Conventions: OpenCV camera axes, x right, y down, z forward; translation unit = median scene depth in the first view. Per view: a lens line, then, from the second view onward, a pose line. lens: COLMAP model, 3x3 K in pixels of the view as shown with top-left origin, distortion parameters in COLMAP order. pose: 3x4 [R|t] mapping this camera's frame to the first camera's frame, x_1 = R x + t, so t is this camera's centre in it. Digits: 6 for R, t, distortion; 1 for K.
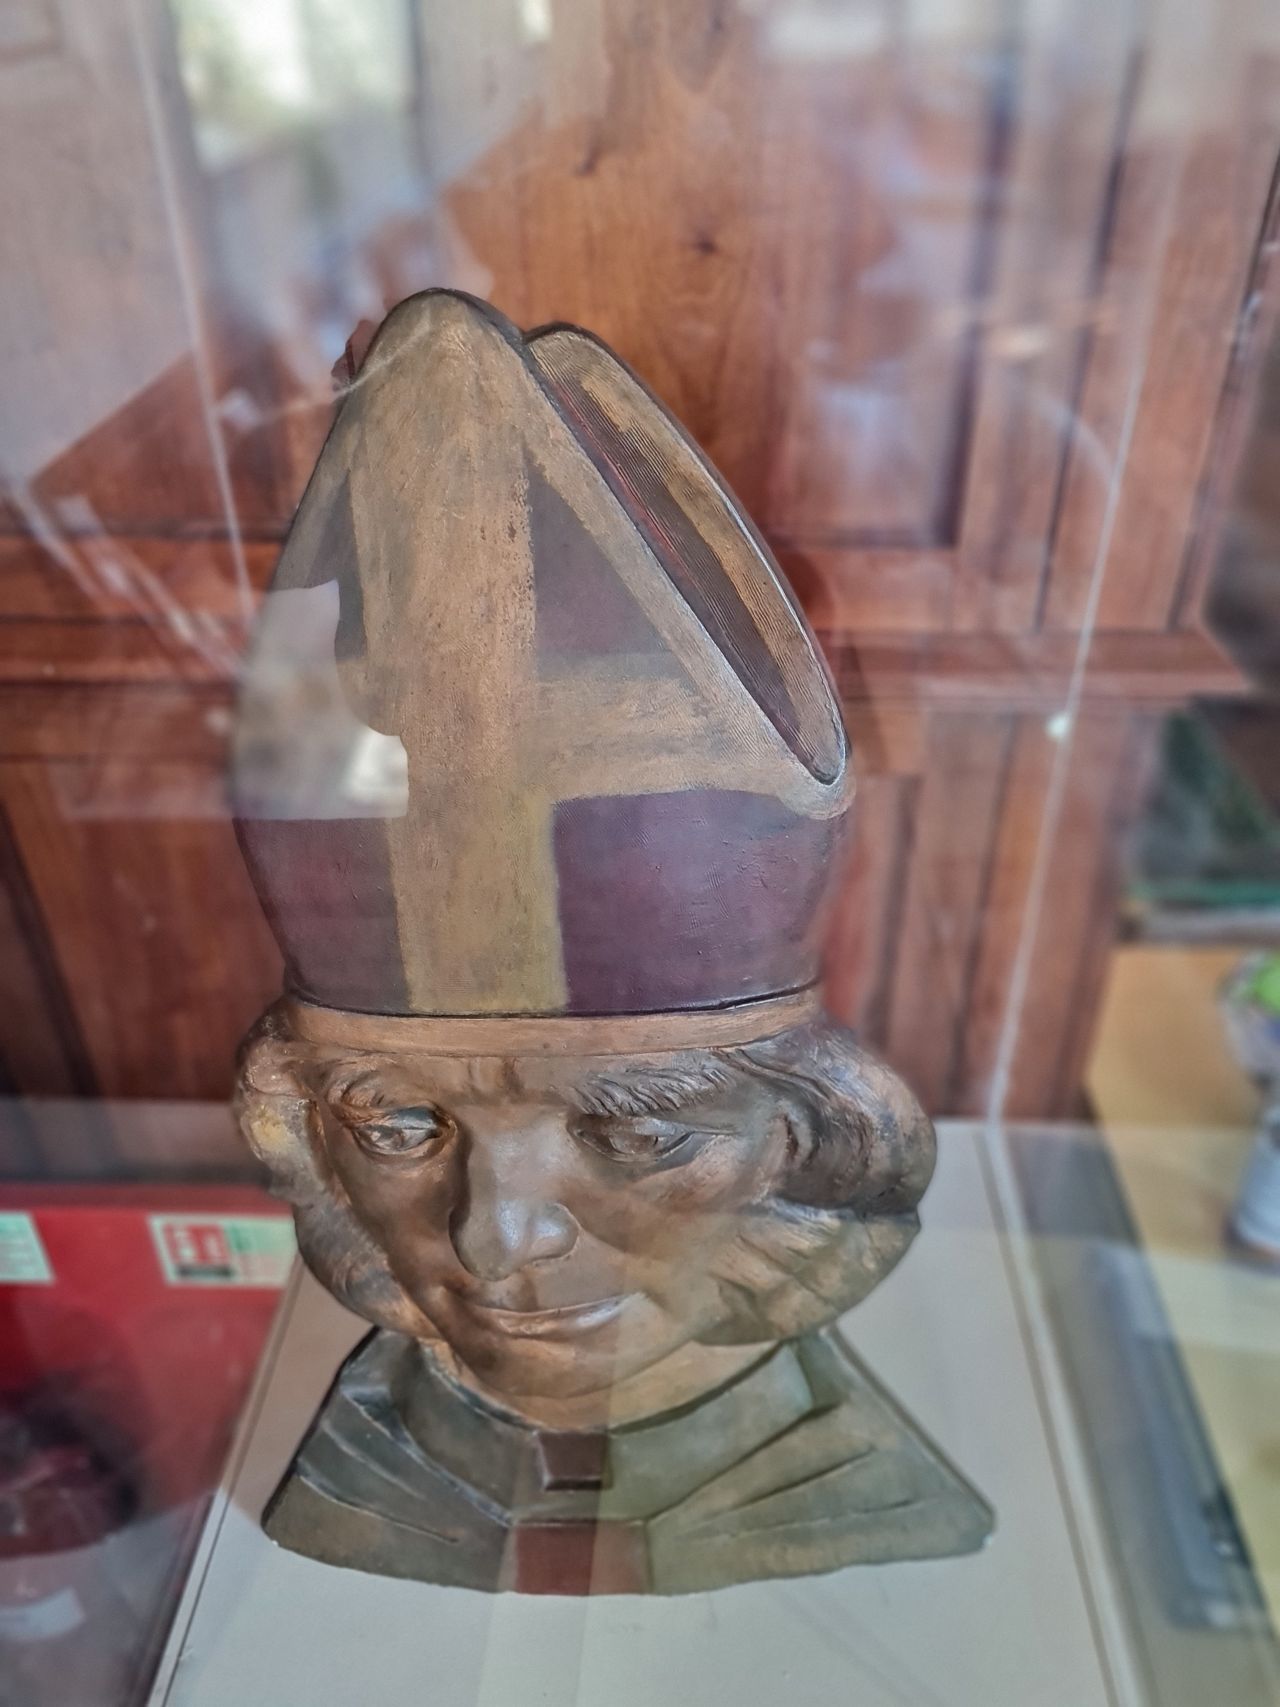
lens RADIAL K [[1319.1, 0, 639.9], [0, 1319.1, 847.4], [0, 0, 1]] dist [0.011828, 0.004479]
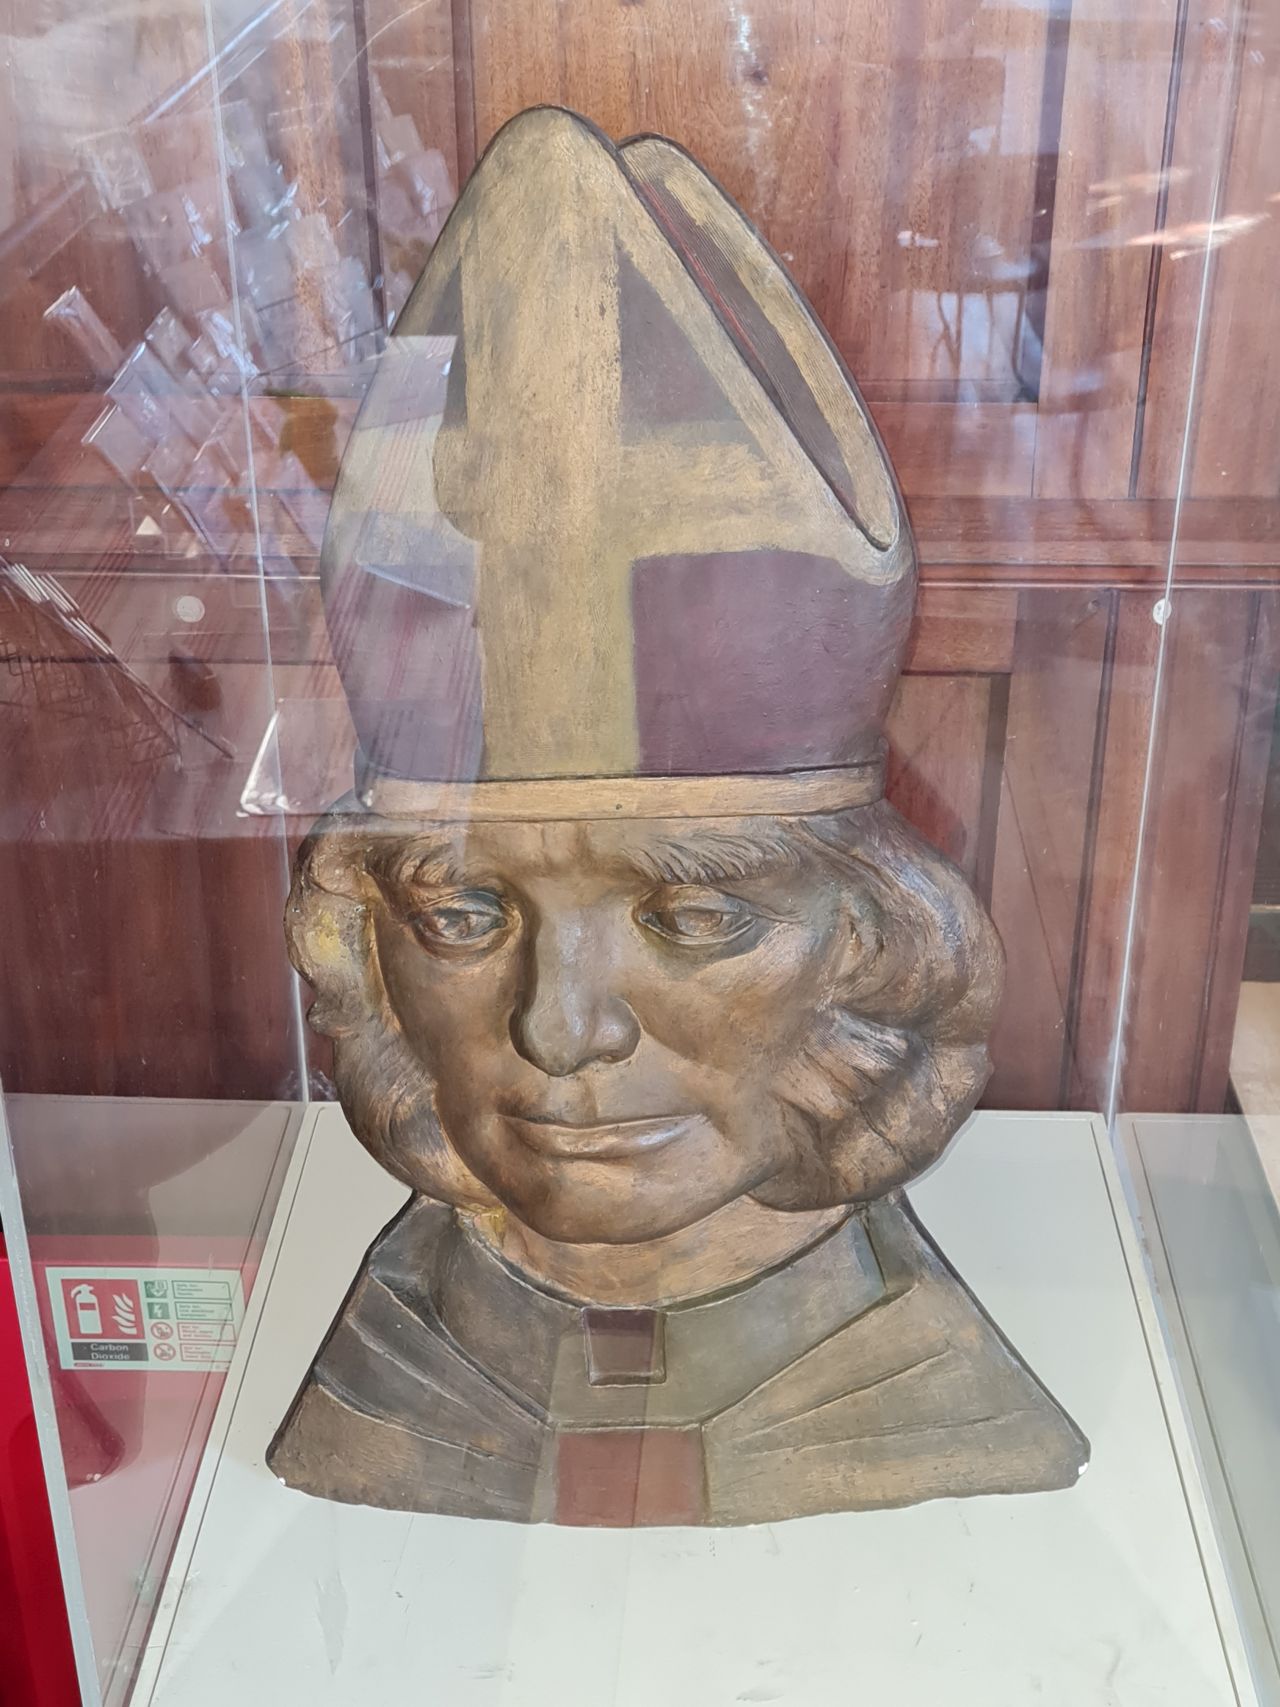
lens RADIAL K [[2221.6, 0, 642.3], [0, 2221.6, 856.0], [0, 0, 1]] dist [0.023103, 0.000000]
pose [[0.999938, 0.000502, 0.011133, -0.066463], [0.000562, 0.995443, -0.095353, 0.330852], [-0.011130, 0.095353, 0.995381, -0.696433]]
